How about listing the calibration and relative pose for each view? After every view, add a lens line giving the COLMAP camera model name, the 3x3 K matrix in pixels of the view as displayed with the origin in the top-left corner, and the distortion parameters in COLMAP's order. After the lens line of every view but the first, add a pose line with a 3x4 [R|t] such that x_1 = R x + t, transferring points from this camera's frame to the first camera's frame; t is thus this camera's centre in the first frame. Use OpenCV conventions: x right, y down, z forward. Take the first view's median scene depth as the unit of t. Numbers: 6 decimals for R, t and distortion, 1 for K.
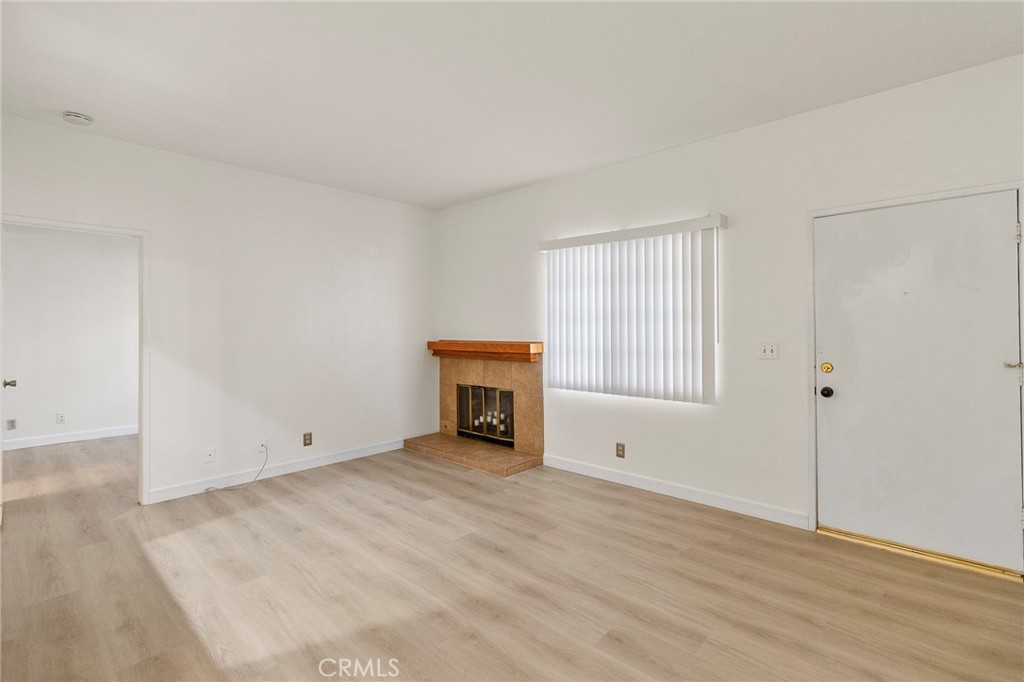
lens RADIAL K [[471.2, 0, 514.5], [0, 471.2, 327.6], [0, 0, 1]] dist [0.001623, -0.000005]
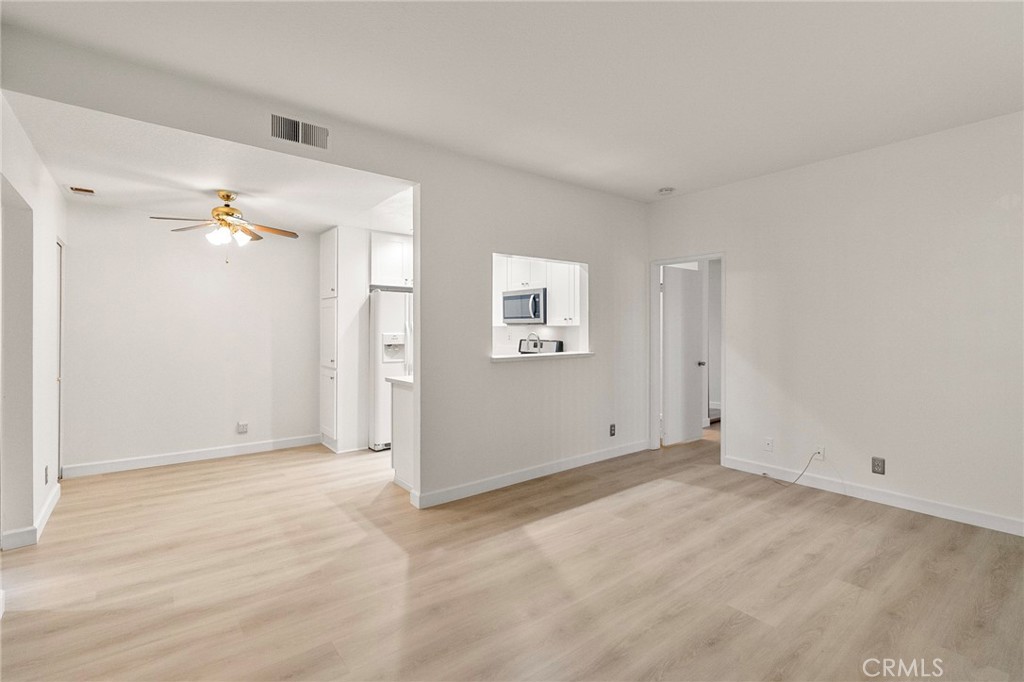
lens RADIAL K [[469.4, 0, 519.0], [0, 469.4, 322.6], [0, 0, 1]] dist [0.001356, 0.000313]
pose [[-0.143995, -0.011264, -0.989514, 0.493601], [0.001289, 0.999932, -0.011570, 0.001732], [0.989578, -0.002941, -0.143971, 0.566412]]
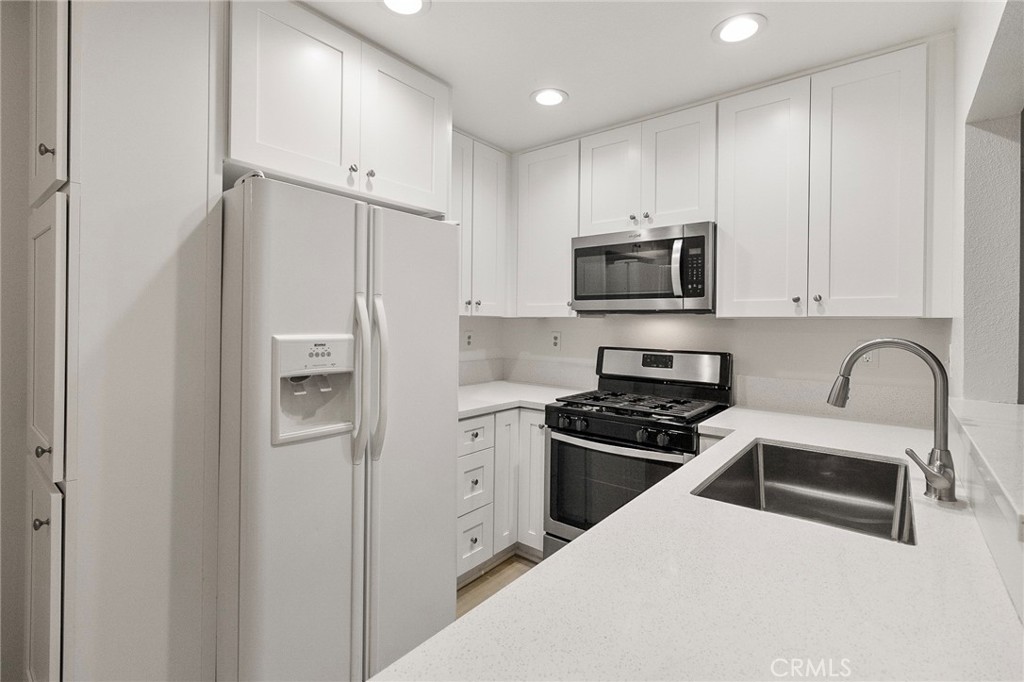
lens RADIAL K [[469.4, 0, 519.0], [0, 469.4, 322.6], [0, 0, 1]] dist [0.001356, 0.000313]
pose [[0.076728, 0.004201, -0.997043, -0.346498], [-0.010866, 0.999935, 0.003377, 0.002308], [0.996993, 0.010574, 0.076769, 0.173654]]
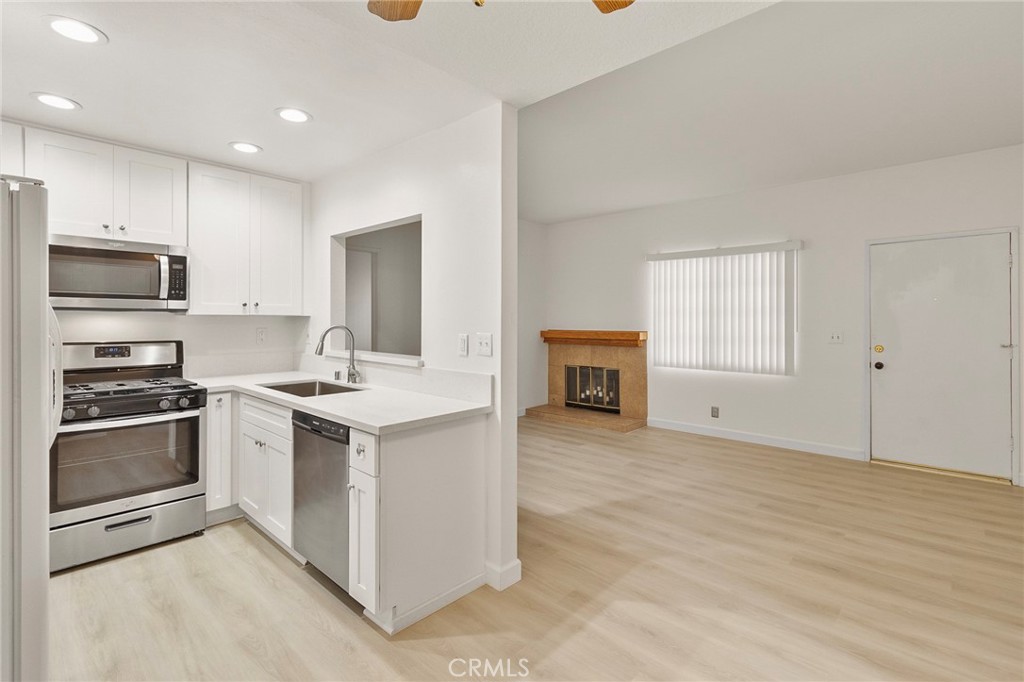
lens RADIAL K [[469.4, 0, 519.0], [0, 469.4, 322.6], [0, 0, 1]] dist [0.001356, 0.000313]
pose [[0.999987, 0.005132, -0.000104, -0.331798], [-0.005131, 0.999972, 0.005502, 0.001235], [0.000132, -0.005501, 0.999985, -0.331579]]
